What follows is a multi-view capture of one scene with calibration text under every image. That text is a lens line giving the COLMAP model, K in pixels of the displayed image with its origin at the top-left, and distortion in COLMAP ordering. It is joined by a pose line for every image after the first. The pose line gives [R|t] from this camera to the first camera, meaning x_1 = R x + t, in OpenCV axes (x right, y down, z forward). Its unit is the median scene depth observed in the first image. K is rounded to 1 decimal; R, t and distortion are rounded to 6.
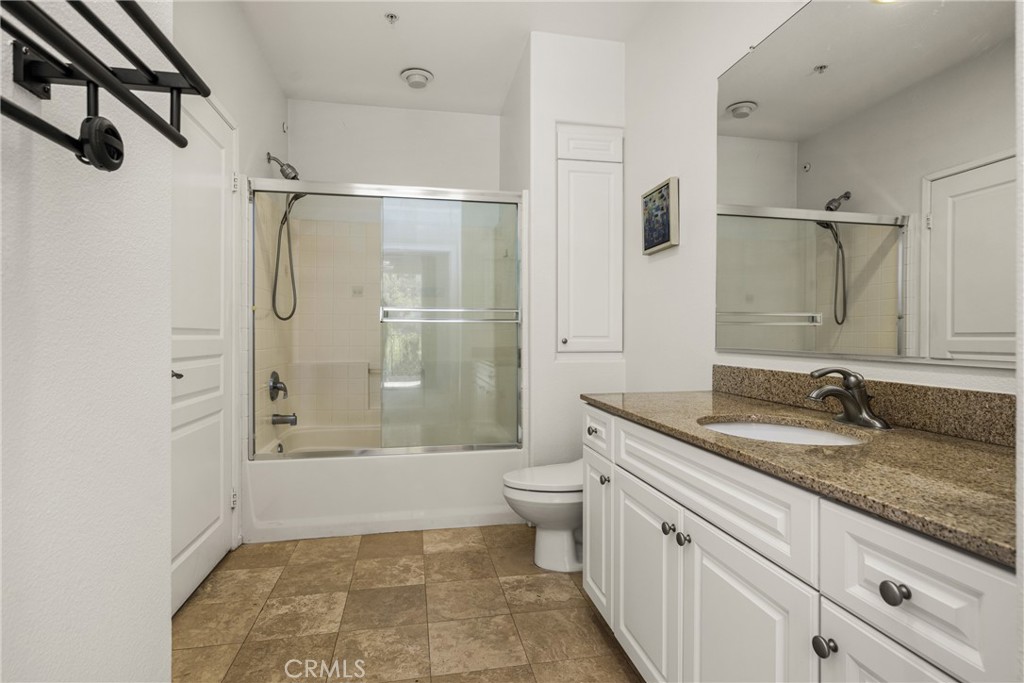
lens RADIAL K [[515.7, 0, 512.0], [0, 515.7, 341.5], [0, 0, 1]] dist [0.000996, 0.000111]
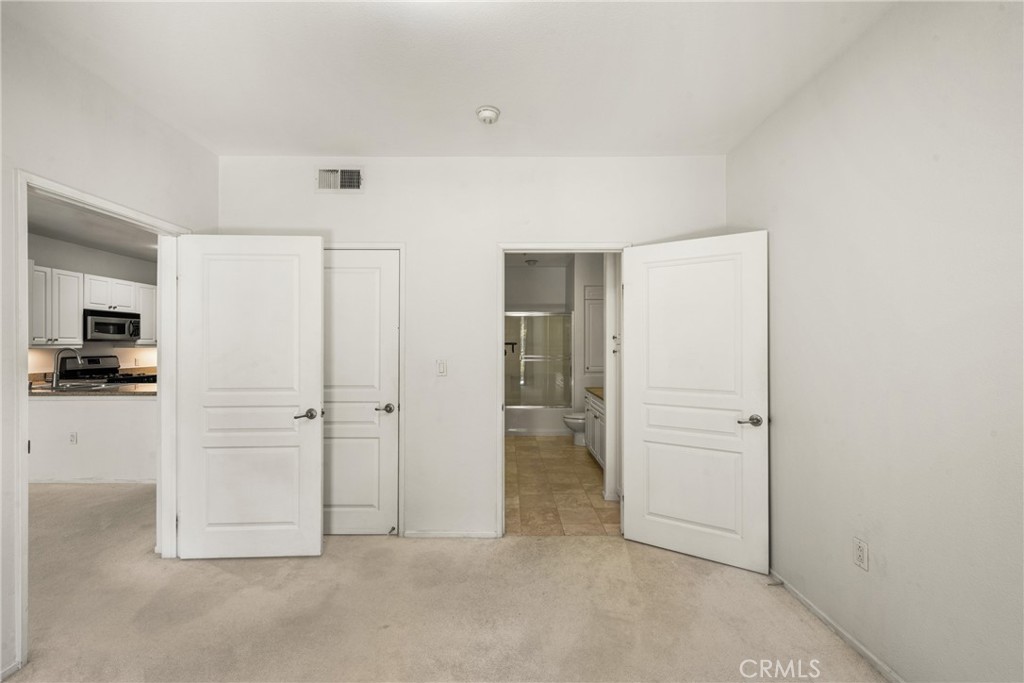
lens RADIAL K [[442.0, 0, 512.0], [0, 442.0, 341.5], [0, 0, 1]] dist [-0.000078, -0.000071]
pose [[0.984574, -0.002562, -0.174950, 0.113126], [0.000500, 0.999930, -0.011828, -0.108523], [0.174968, 0.011558, 0.984506, -1.289022]]
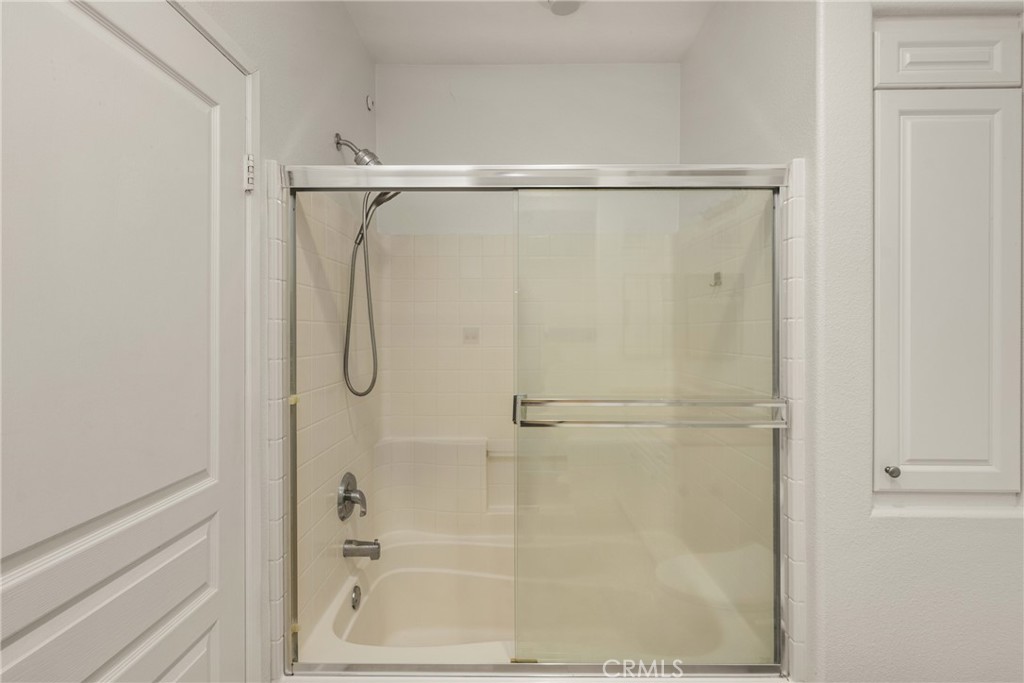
lens RADIAL K [[479.8, 0, 512.0], [0, 479.8, 341.5], [0, 0, 1]] dist [-0.016099, -0.000148]
pose [[0.979719, 0.002134, -0.200365, -0.149597], [-0.000732, 0.999975, 0.007071, -0.119495], [0.200375, -0.006781, 0.979696, 0.488683]]
